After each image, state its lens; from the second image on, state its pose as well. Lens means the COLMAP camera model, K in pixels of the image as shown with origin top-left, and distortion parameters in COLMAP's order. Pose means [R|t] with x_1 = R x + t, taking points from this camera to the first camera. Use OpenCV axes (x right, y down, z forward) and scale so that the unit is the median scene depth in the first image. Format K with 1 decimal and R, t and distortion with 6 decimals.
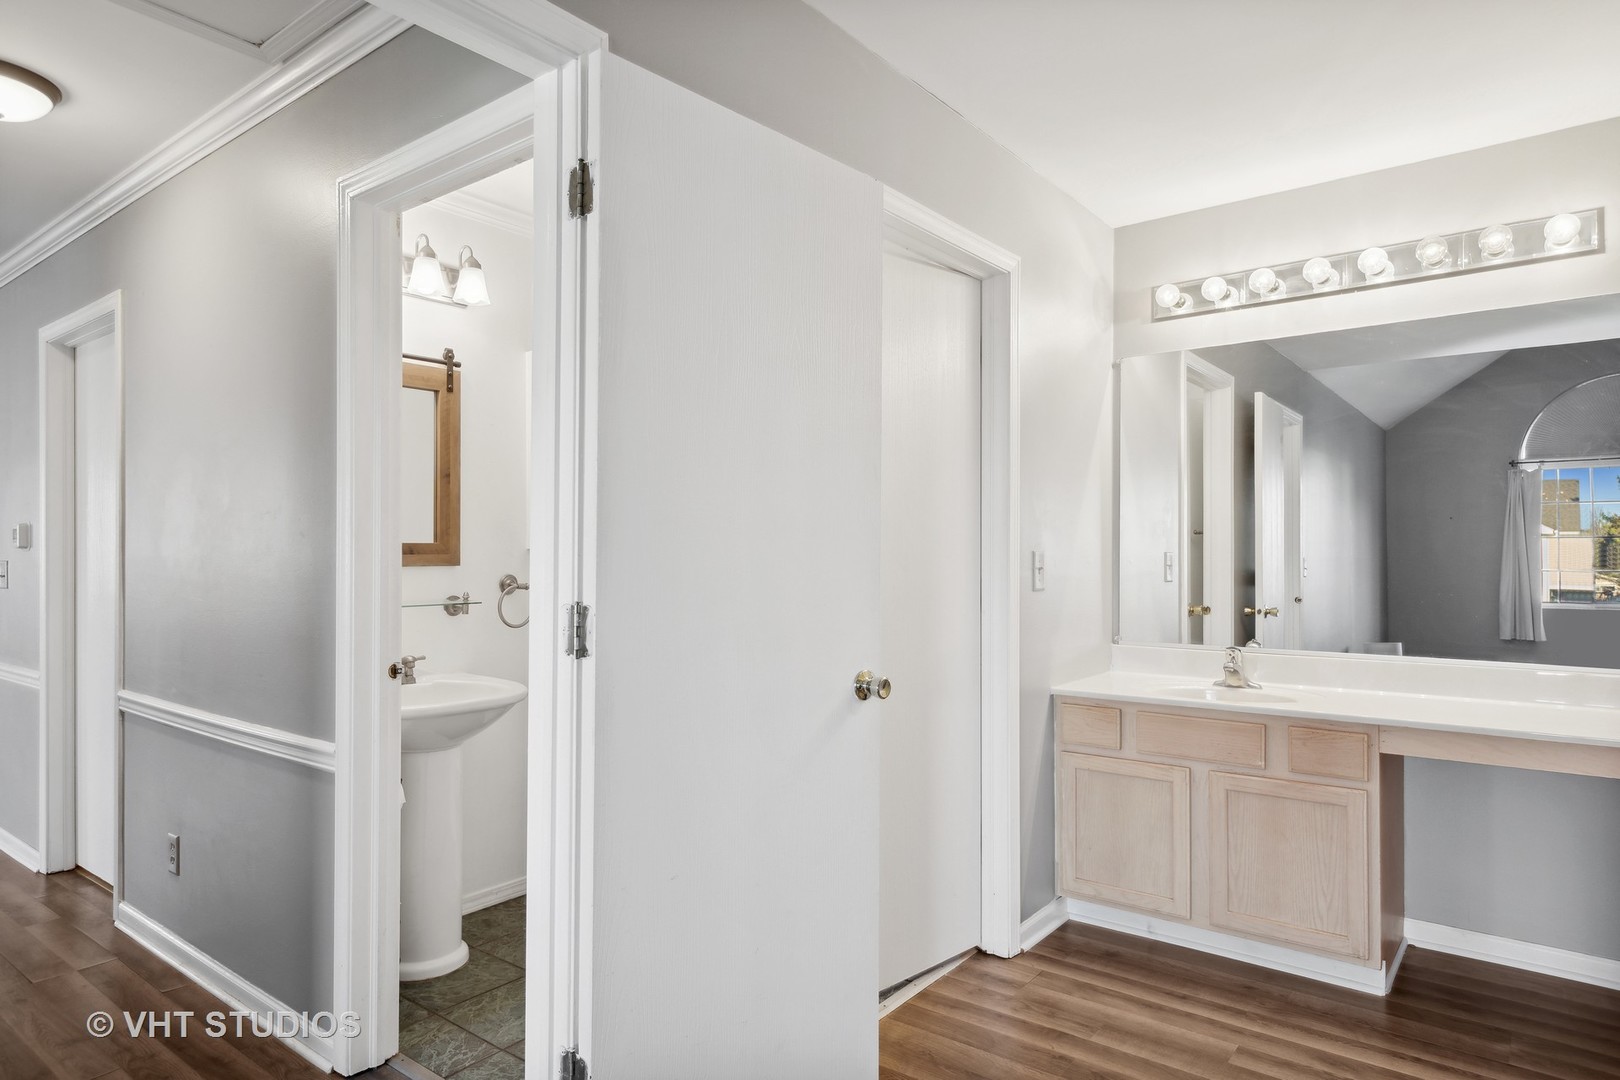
lens RADIAL K [[960.3, 0, 811.8], [0, 960.3, 543.0], [0, 0, 1]] dist [0.020015, 0.002644]
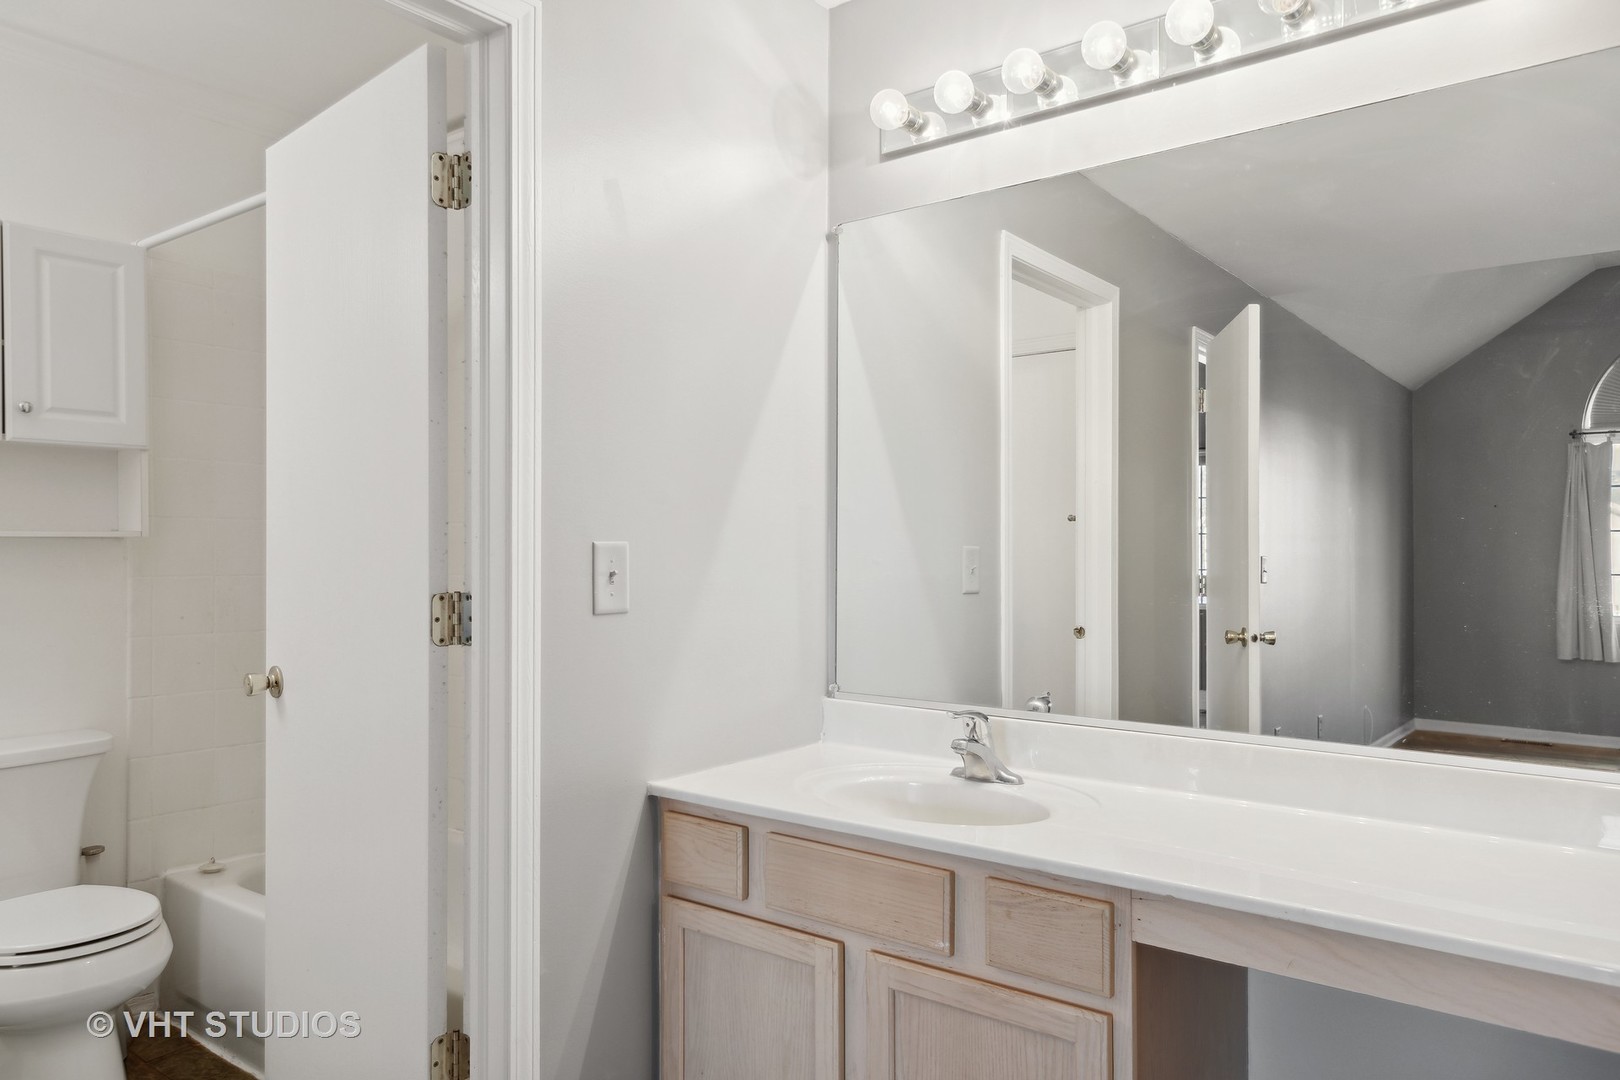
lens RADIAL K [[1106.5, 0, 807.6], [0, 1106.5, 541.4], [0, 0, 1]] dist [0.007897, 0.006678]
pose [[0.999996, 0.002776, 0.000275, 0.333824], [-0.002777, 0.999985, 0.004665, 0.004141], [-0.000262, -0.004666, 0.999989, 0.337870]]
